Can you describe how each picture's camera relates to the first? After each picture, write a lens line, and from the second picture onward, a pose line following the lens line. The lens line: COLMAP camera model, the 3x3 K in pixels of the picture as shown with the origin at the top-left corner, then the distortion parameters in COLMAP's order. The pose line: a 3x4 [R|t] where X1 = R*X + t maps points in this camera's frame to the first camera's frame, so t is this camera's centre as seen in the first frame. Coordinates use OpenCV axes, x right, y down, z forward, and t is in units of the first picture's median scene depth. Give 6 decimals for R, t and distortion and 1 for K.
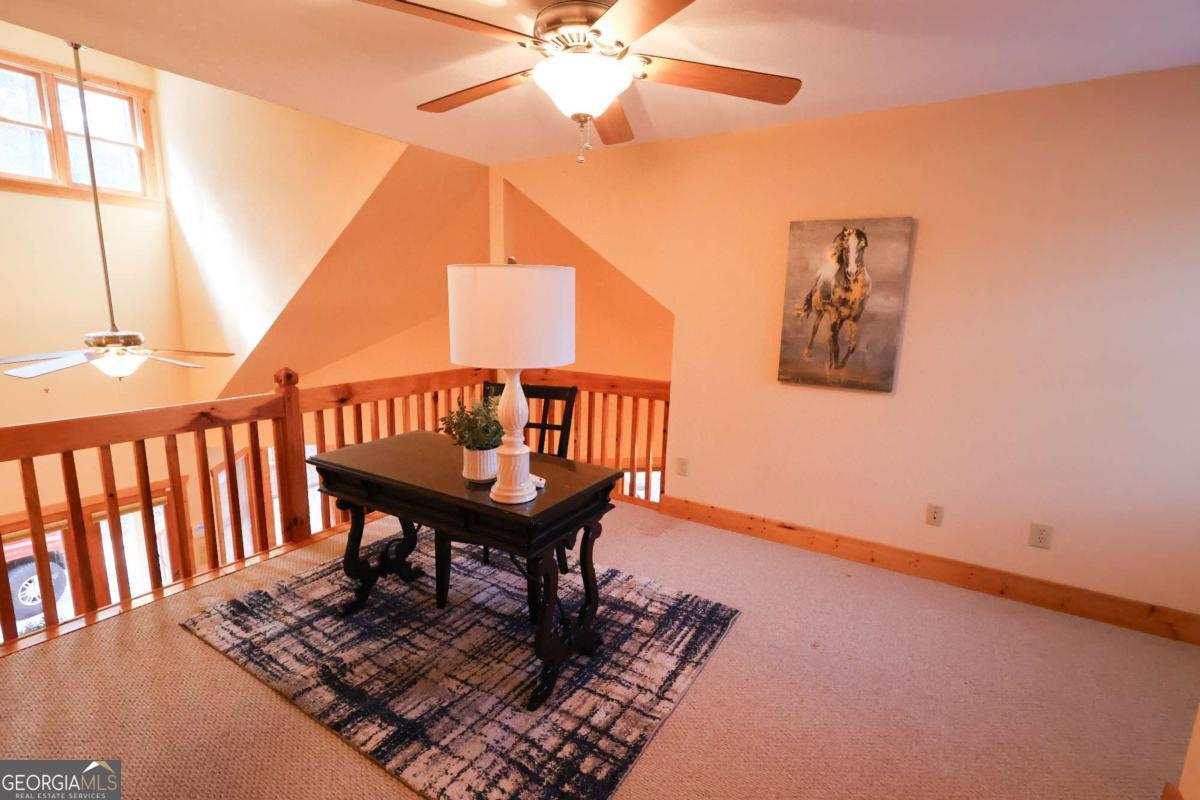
lens RADIAL K [[557.1, 0, 598.7], [0, 557.1, 402.2], [0, 0, 1]] dist [0.000731, -0.000028]
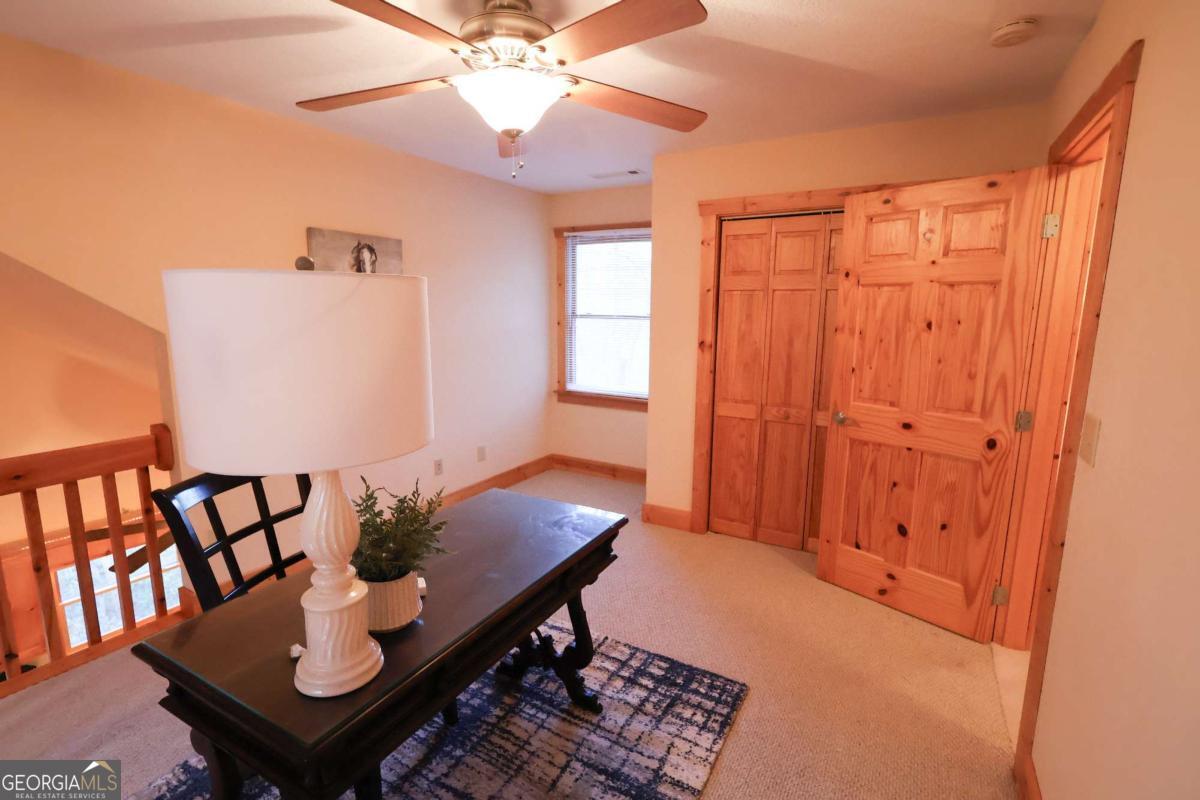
lens RADIAL K [[557.1, 0, 600.5], [0, 557.1, 398.2], [0, 0, 1]] dist [0.000731, -0.000028]
pose [[-0.038434, -0.186729, 0.981659, -1.068905], [0.179142, 0.965182, 0.190608, -0.218032], [-0.983072, 0.183182, -0.003645, 0.923645]]
